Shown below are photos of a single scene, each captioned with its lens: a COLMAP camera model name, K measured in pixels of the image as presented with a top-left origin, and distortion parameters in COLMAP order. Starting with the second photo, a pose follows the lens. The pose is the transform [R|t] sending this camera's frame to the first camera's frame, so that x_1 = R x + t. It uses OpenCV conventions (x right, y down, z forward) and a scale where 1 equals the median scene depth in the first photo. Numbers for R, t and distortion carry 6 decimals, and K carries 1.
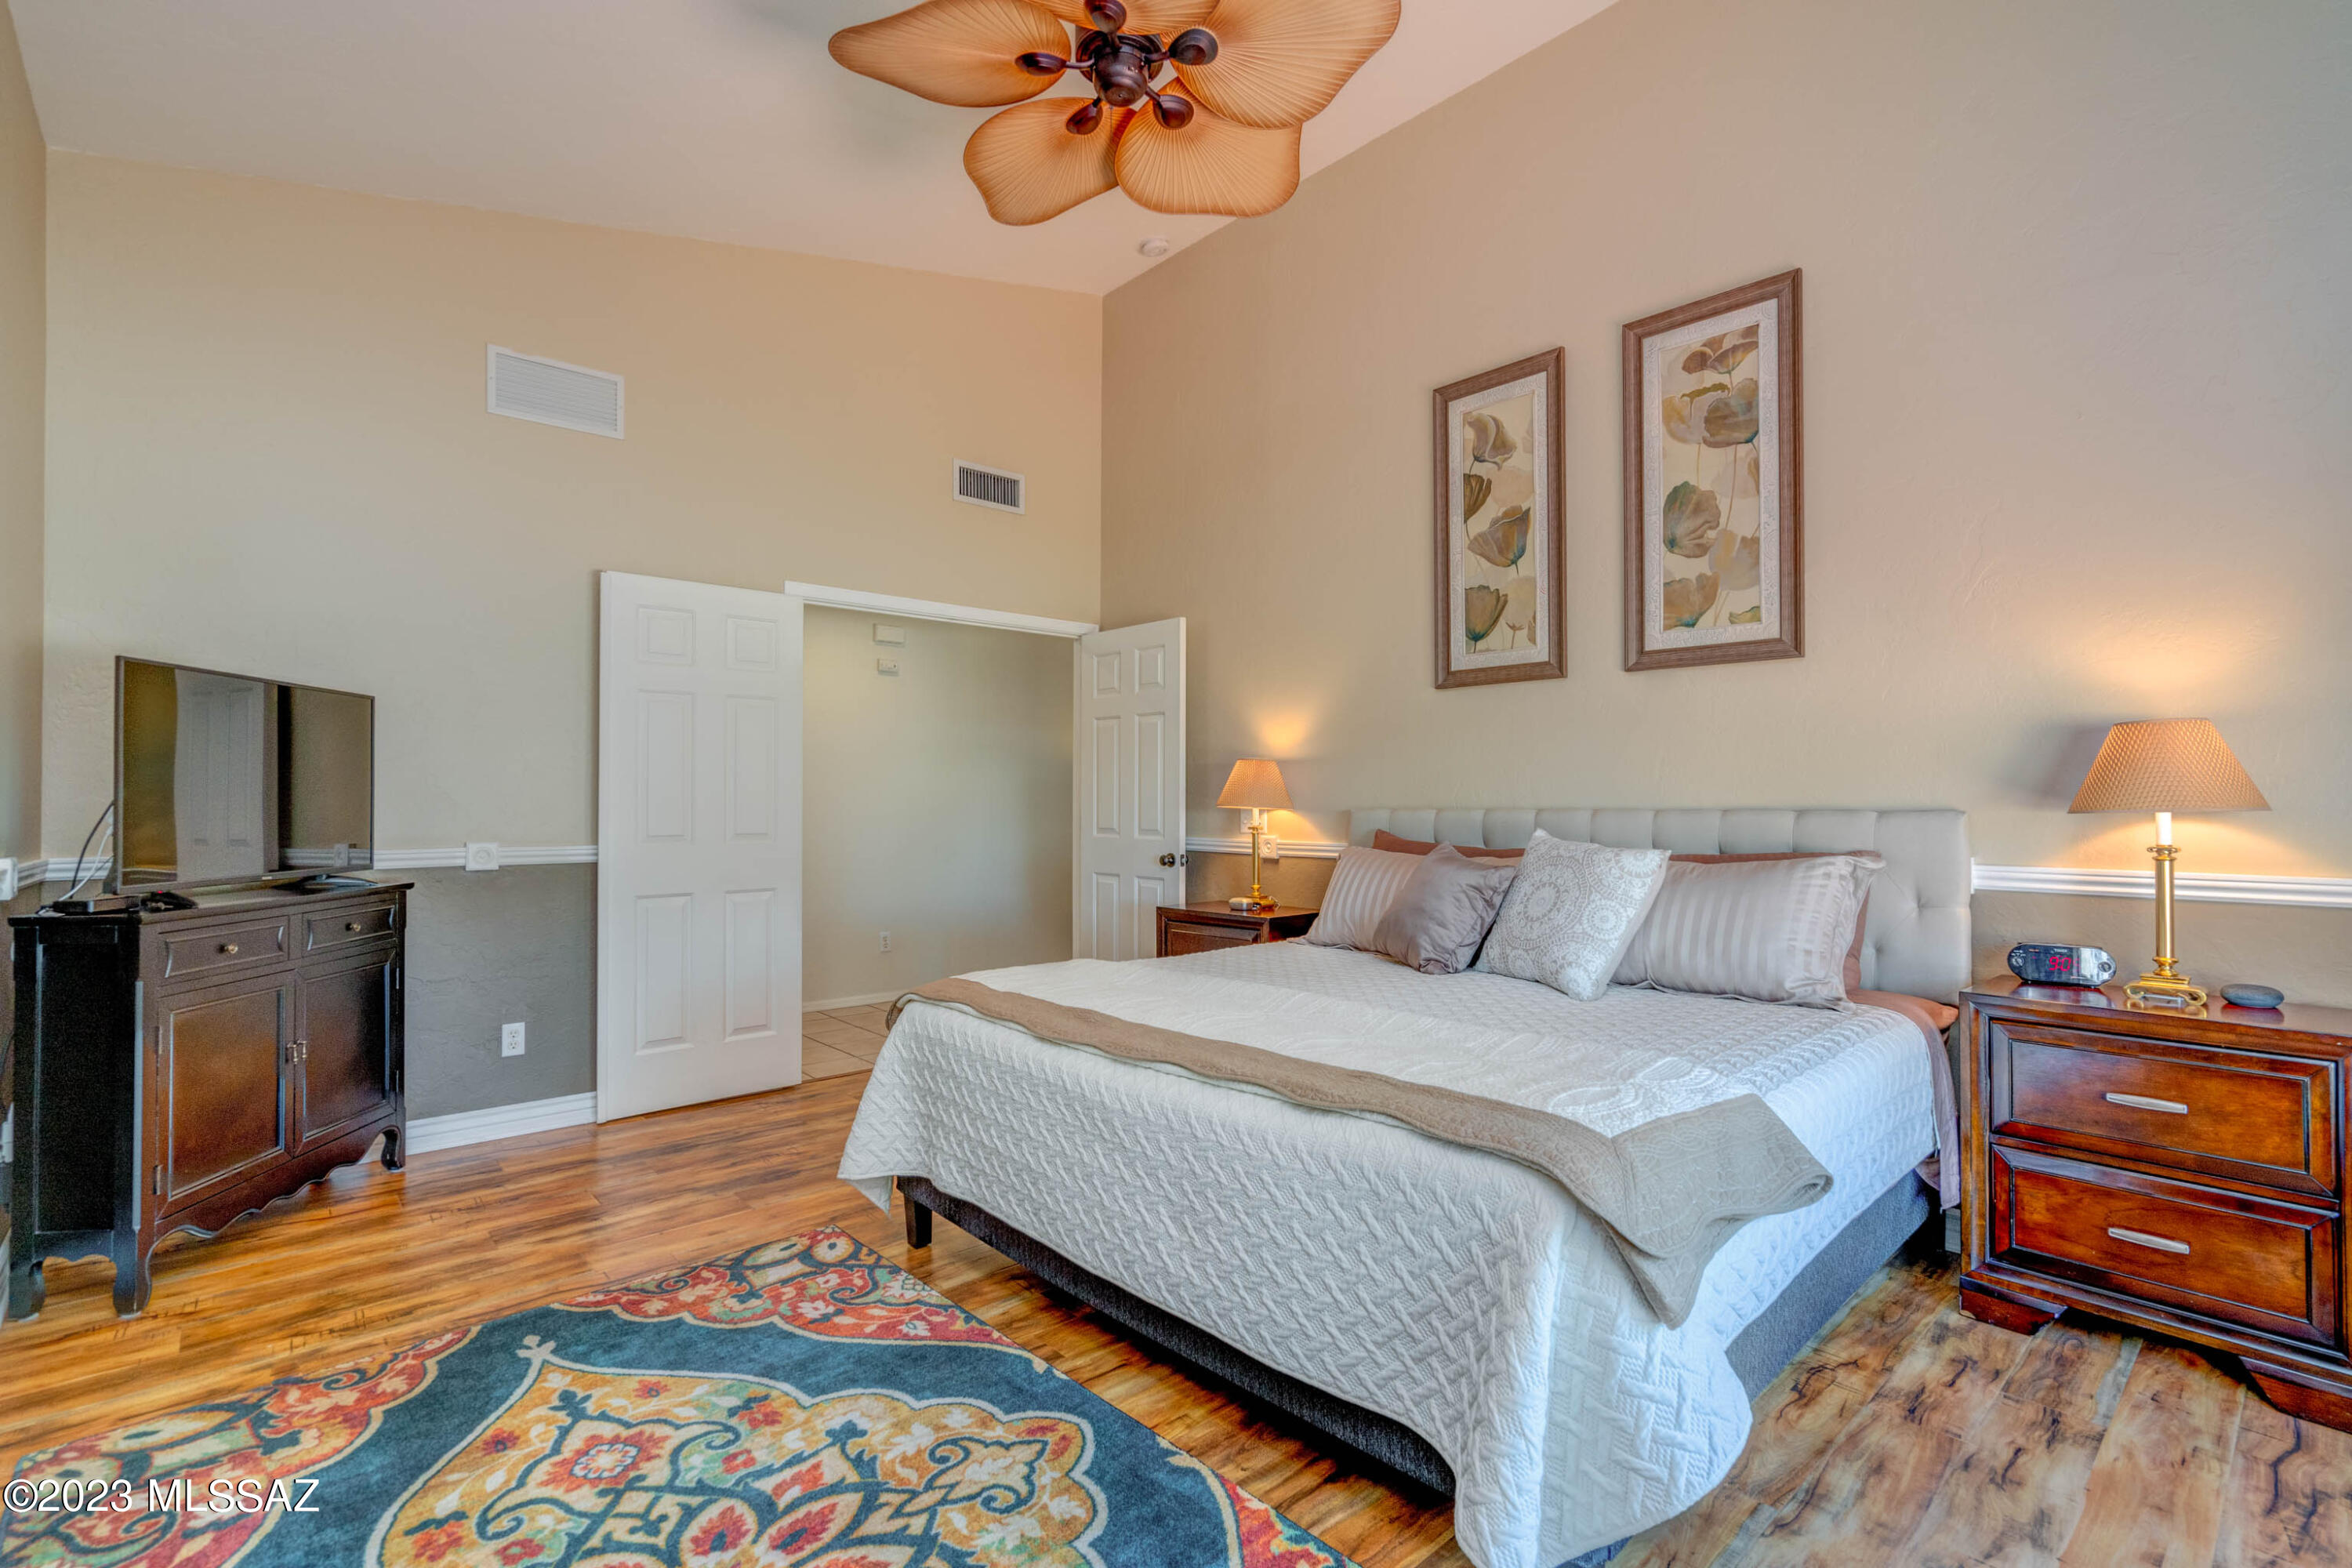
lens RADIAL K [[1069.3, 0, 1173.7], [0, 1069.3, 784.3], [0, 0, 1]] dist [-0.001527, 0.000276]
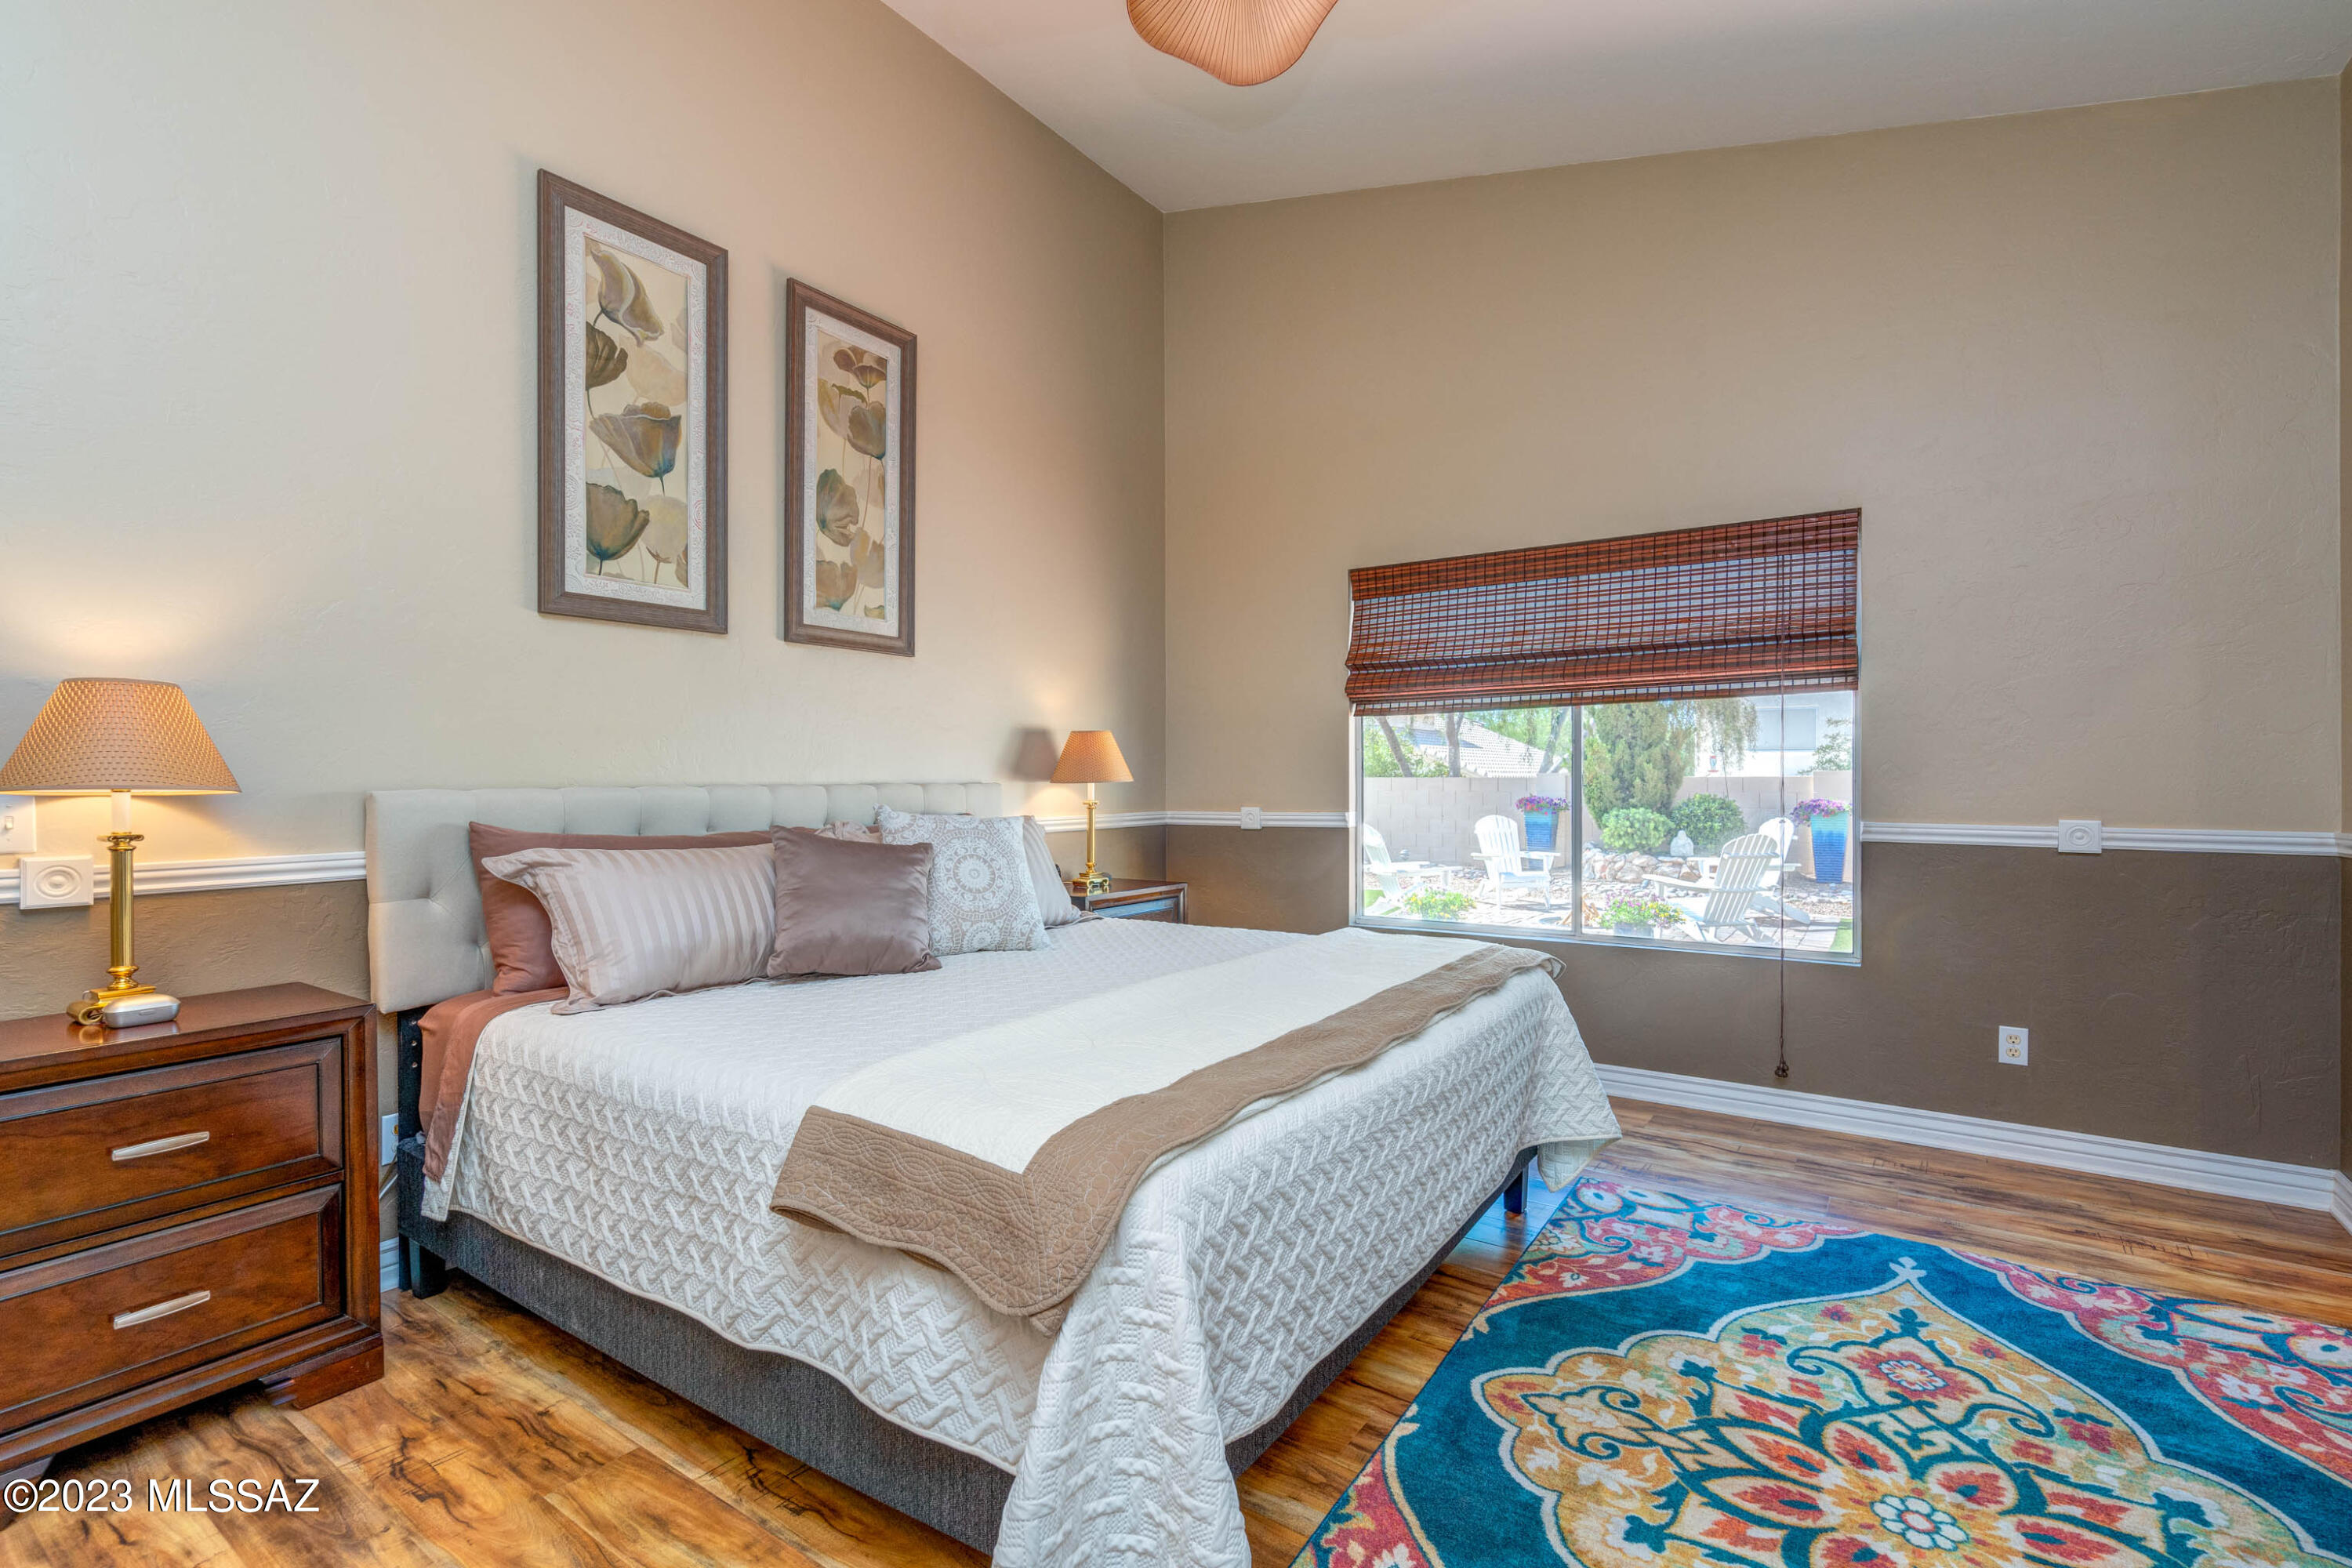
lens RADIAL K [[1069.3, 0, 1169.8], [0, 1069.3, 781.9], [0, 0, 1]] dist [-0.001527, 0.000276]
pose [[-0.230278, -0.000802, 0.973125, -0.621632], [-0.005505, 0.999985, -0.000479, 0.019866], [-0.973109, -0.005467, -0.230279, 0.942964]]
